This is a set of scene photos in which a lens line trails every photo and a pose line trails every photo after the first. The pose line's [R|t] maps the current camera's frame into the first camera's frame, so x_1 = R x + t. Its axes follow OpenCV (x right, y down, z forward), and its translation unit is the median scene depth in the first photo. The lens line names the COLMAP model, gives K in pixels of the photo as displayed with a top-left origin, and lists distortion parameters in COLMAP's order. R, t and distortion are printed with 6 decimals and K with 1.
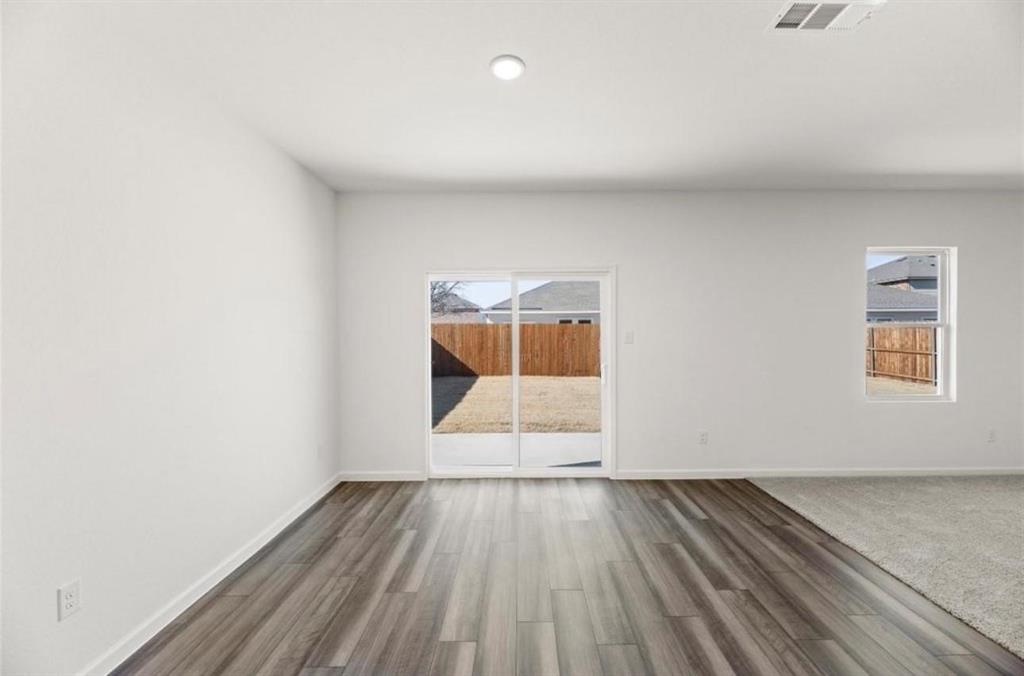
lens RADIAL K [[428.8, 0, 514.8], [0, 428.8, 333.5], [0, 0, 1]] dist [-0.001204, -0.000362]
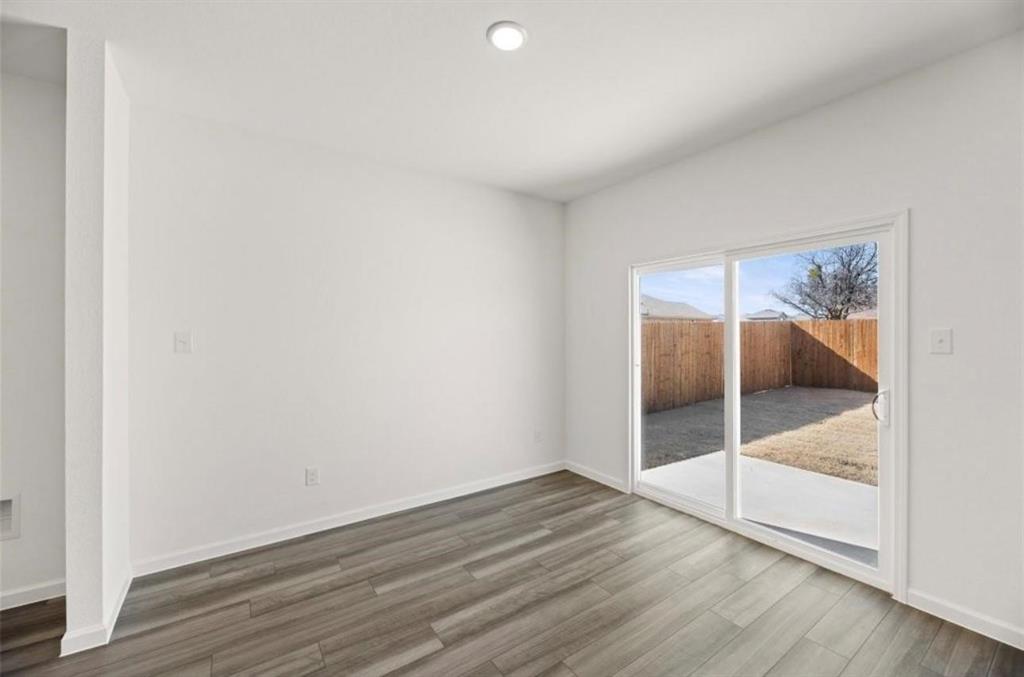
lens RADIAL K [[412.3, 0, 513.1], [0, 412.3, 332.7], [0, 0, 1]] dist [0.001158, -0.003742]
pose [[0.558389, -0.000957, -0.829579, 0.438356], [0.000302, 1.000000, -0.000950, -0.002804], [0.829579, 0.000280, 0.558389, 0.334137]]
